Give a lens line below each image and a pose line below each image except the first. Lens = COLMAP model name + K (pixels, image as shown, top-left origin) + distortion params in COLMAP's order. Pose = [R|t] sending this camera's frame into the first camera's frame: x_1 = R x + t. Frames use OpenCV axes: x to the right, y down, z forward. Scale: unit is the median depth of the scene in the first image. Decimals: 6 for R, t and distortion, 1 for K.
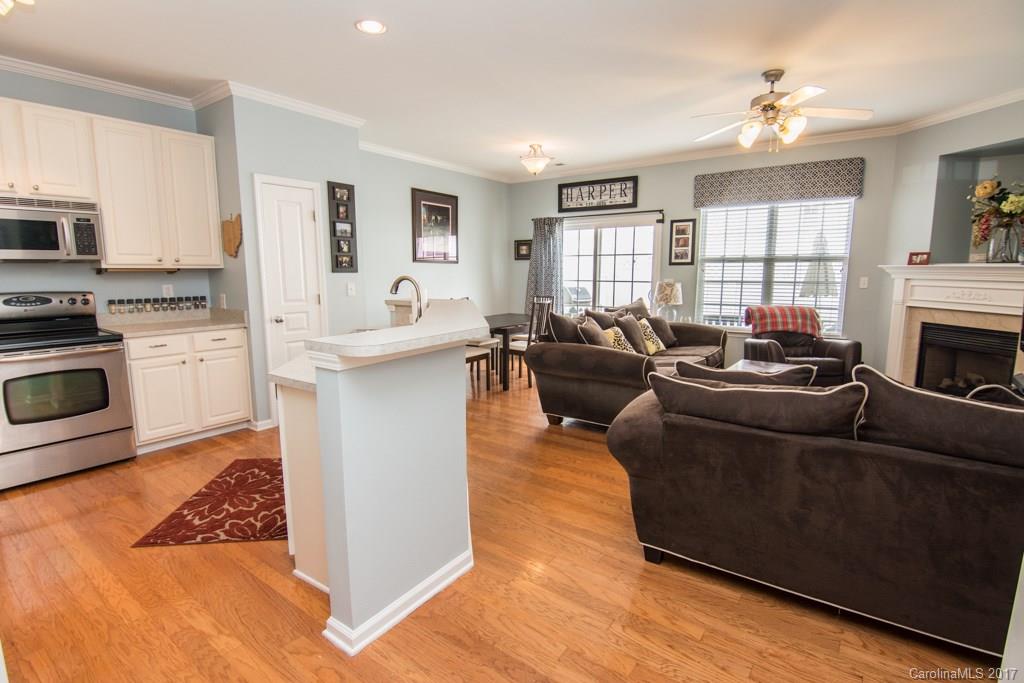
lens RADIAL K [[497.2, 0, 514.4], [0, 497.2, 342.9], [0, 0, 1]] dist [-0.009409, -0.006822]
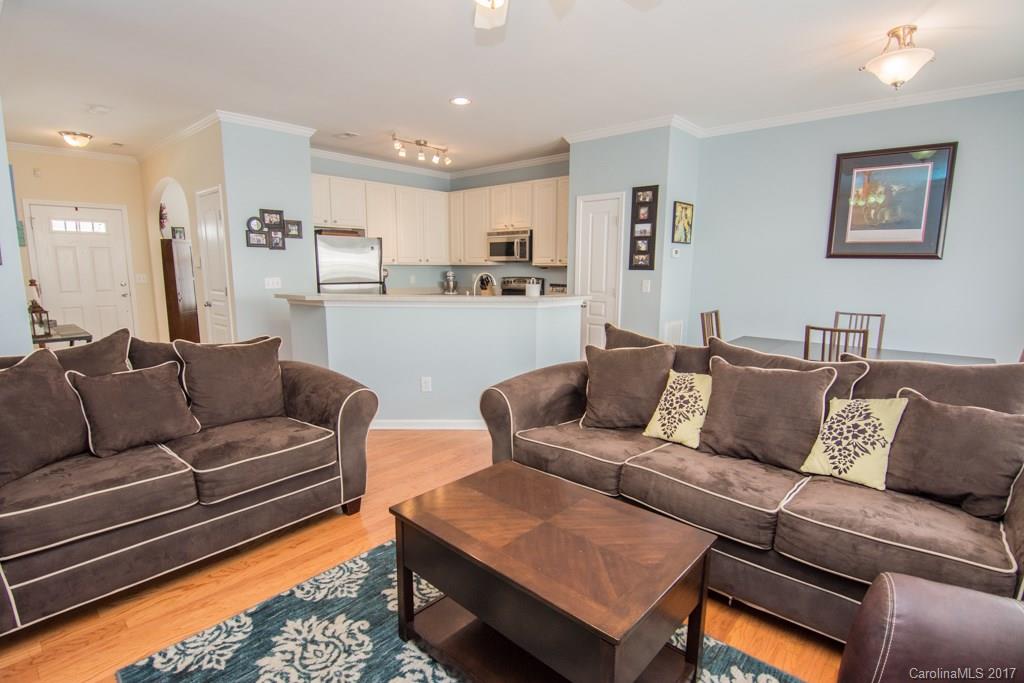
lens RADIAL K [[497.2, 0, 514.4], [0, 497.2, 342.9], [0, 0, 1]] dist [-0.009409, -0.006822]
pose [[-0.100540, 0.154387, -0.982882, 0.718523], [-0.149145, 0.974386, 0.168309, -0.121373], [0.983691, 0.163513, -0.074939, 0.792381]]
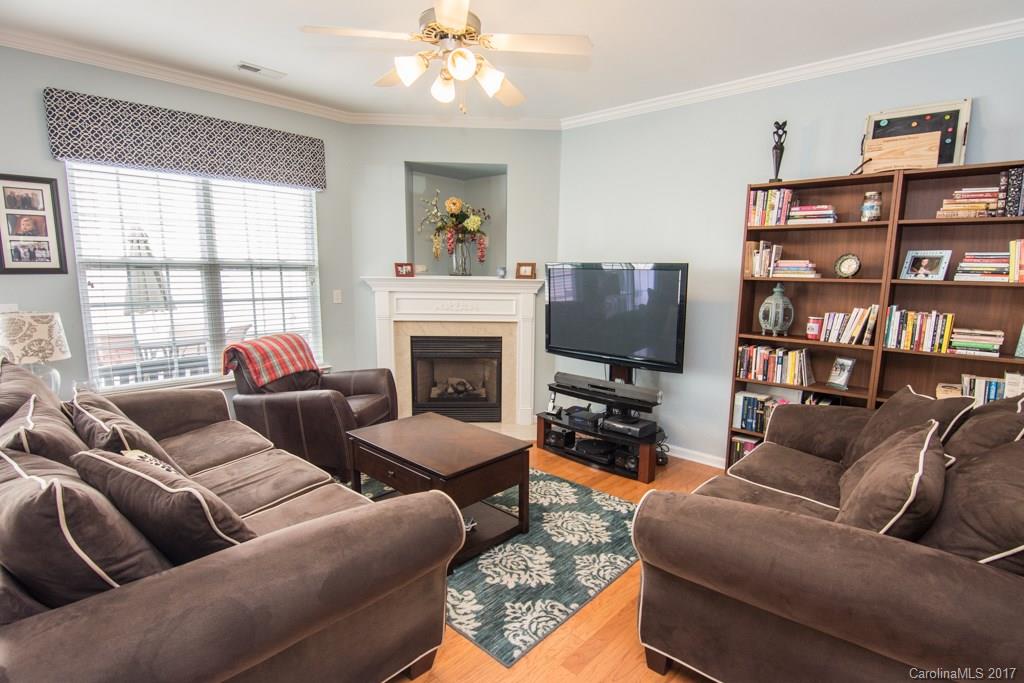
lens RADIAL K [[503.9, 0, 529.2], [0, 503.9, 353.9], [0, 0, 1]] dist [-0.016746, -0.006918]
pose [[0.097298, -0.154478, 0.983194, -0.110715], [0.131119, 0.981260, 0.141198, -0.109602], [-0.986580, 0.115177, 0.115729, 0.623207]]
